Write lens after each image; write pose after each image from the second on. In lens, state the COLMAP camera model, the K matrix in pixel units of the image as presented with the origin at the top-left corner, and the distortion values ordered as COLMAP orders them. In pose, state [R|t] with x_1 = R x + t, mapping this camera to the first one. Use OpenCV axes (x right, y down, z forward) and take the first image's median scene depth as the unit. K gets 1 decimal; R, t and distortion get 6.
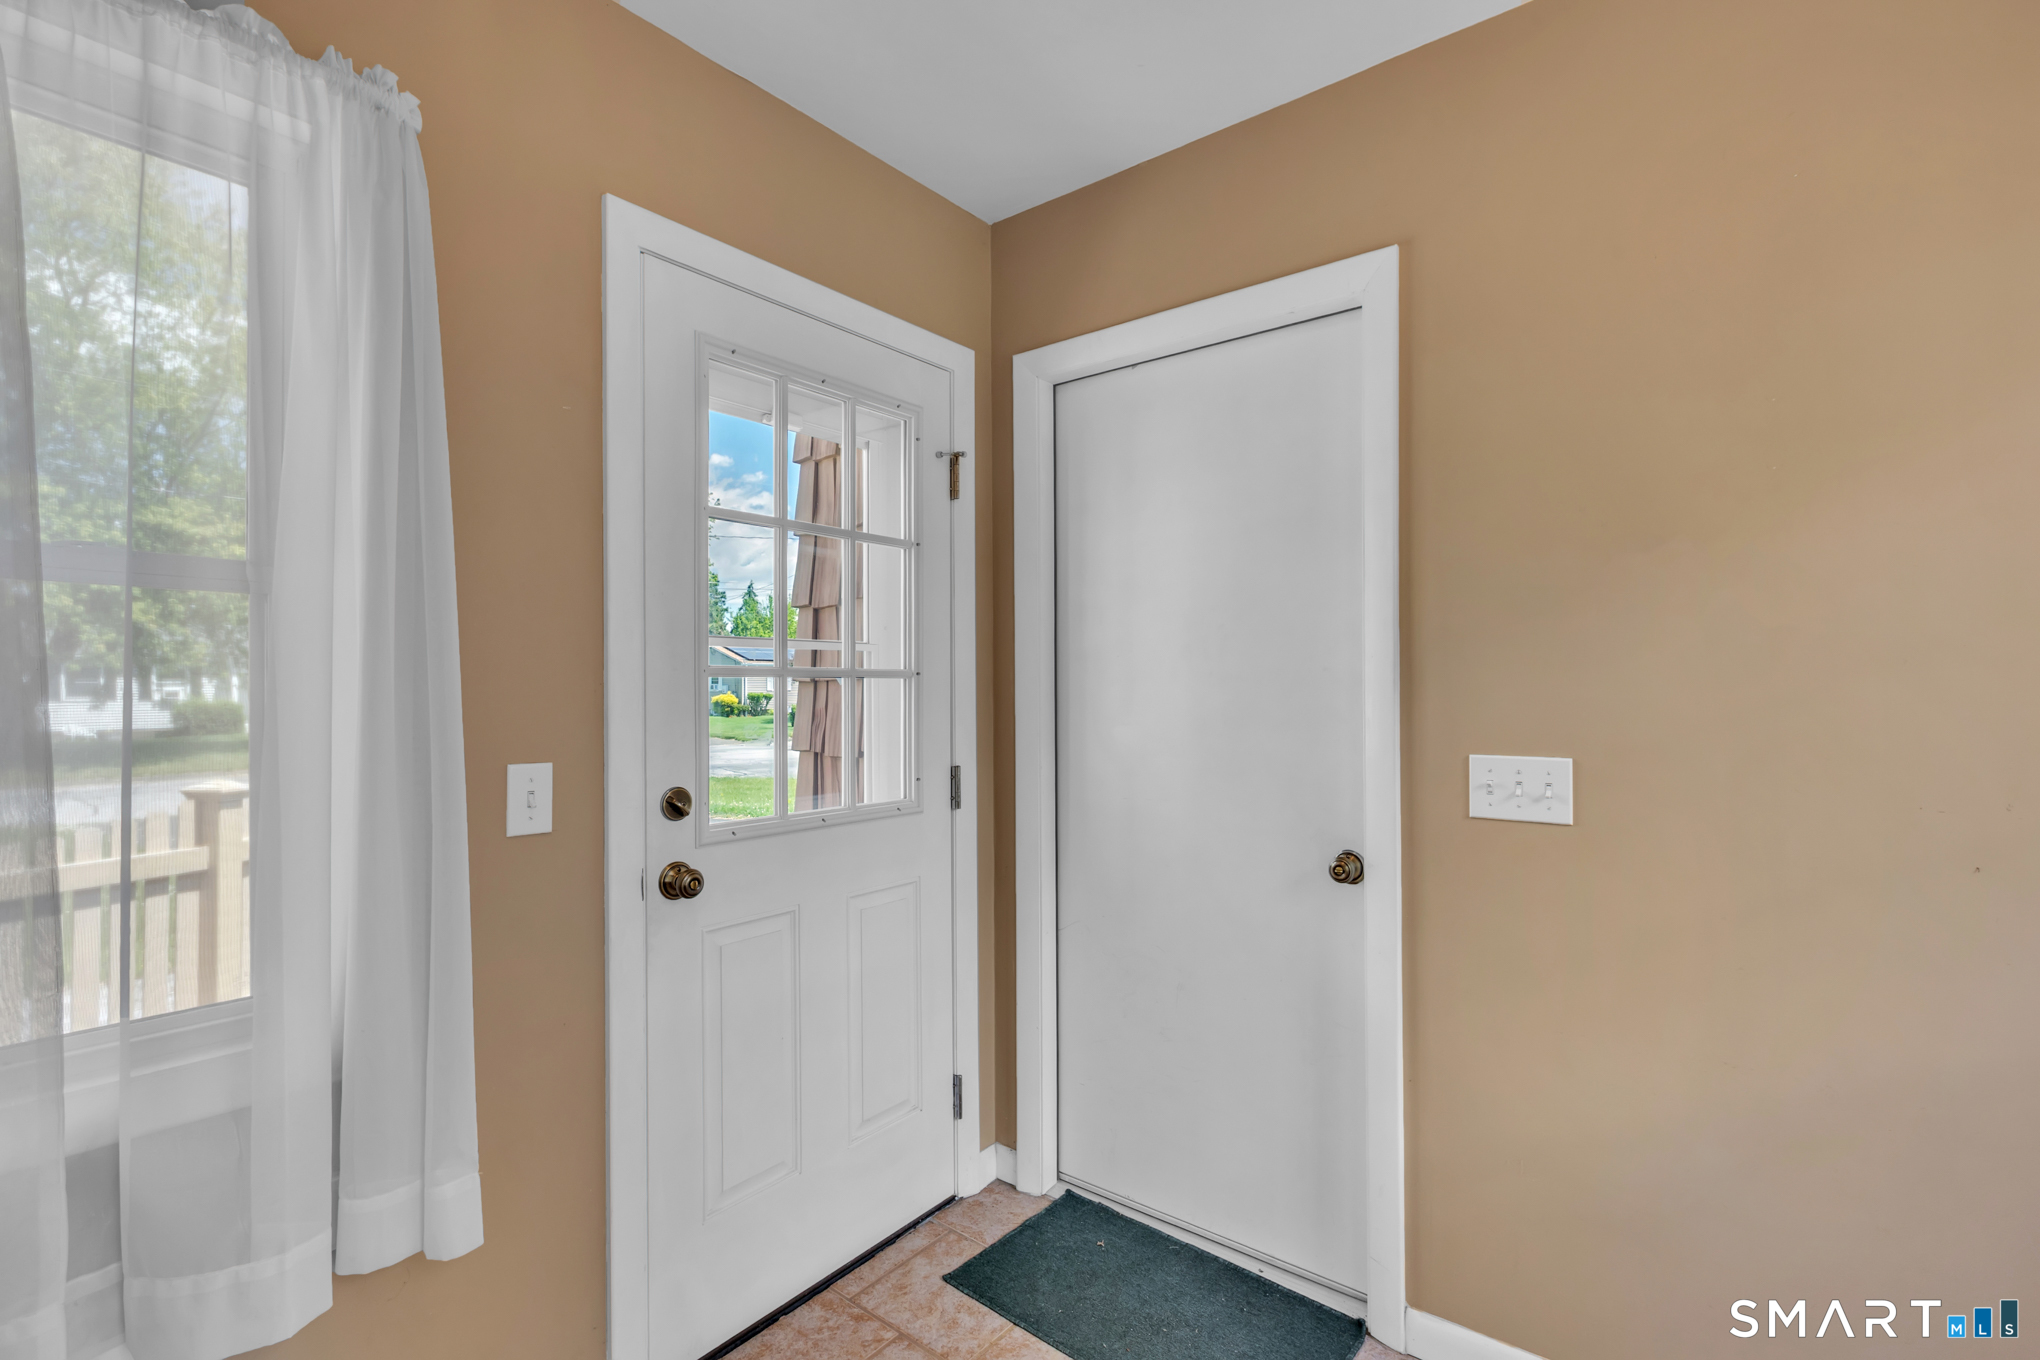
lens RADIAL K [[927.8, 0, 1014.4], [0, 927.8, 686.9], [0, 0, 1]] dist [-0.001531, -0.000492]
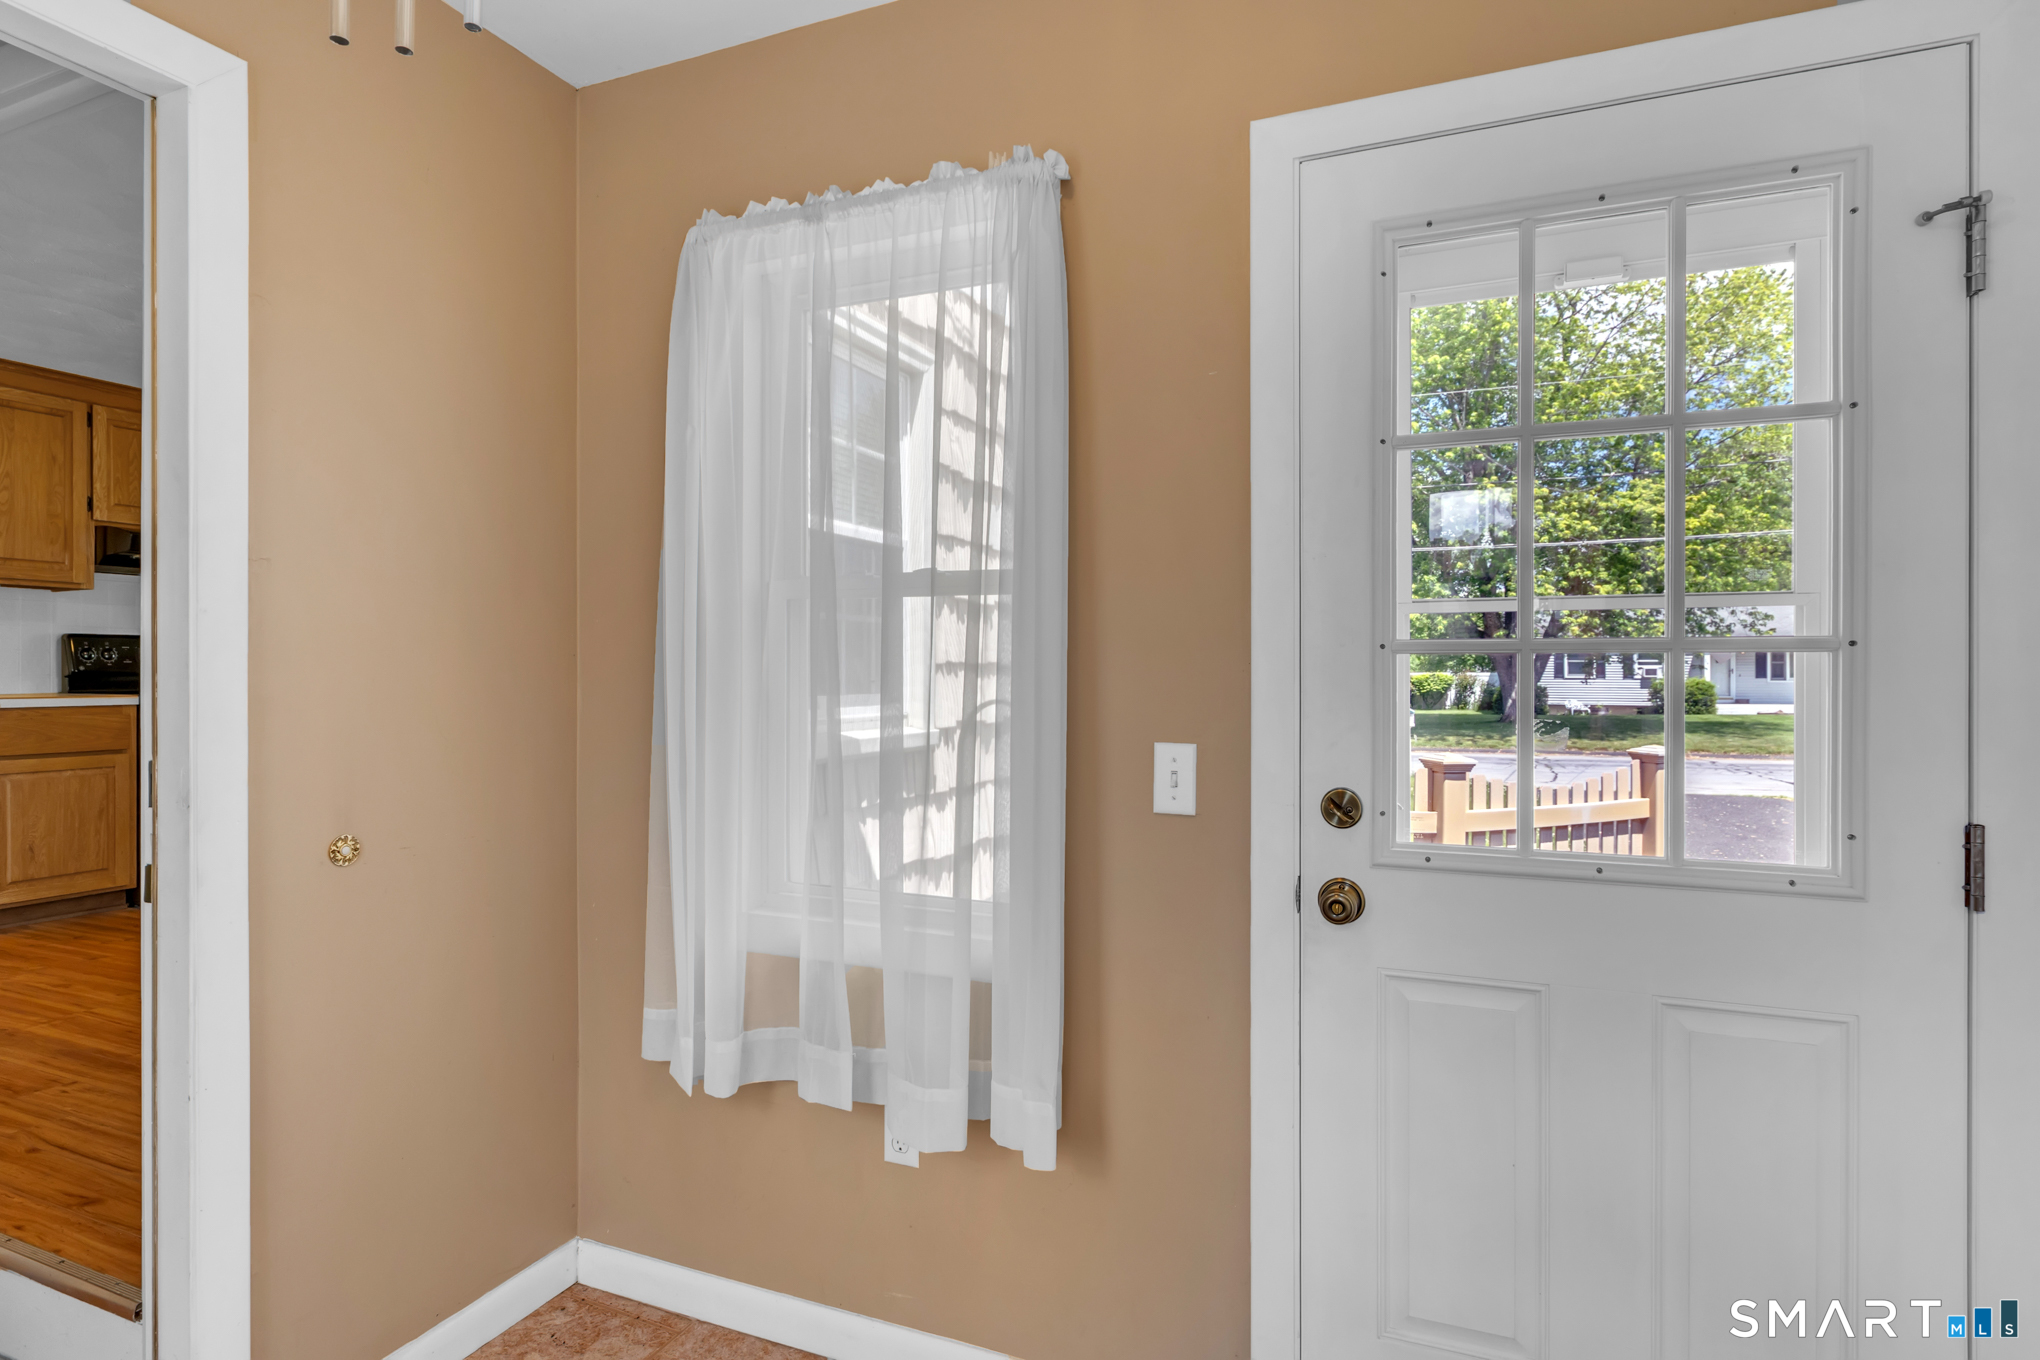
lens RADIAL K [[1058.1, 0, 1020.0], [0, 1058.1, 680.0], [0, 0, 1]] dist [-0.001439, -0.001283]
pose [[0.265859, 0.013943, -0.963911, 0.386827], [-0.000858, 0.999898, 0.014227, -0.001205], [0.964011, -0.002955, 0.265844, 0.388476]]
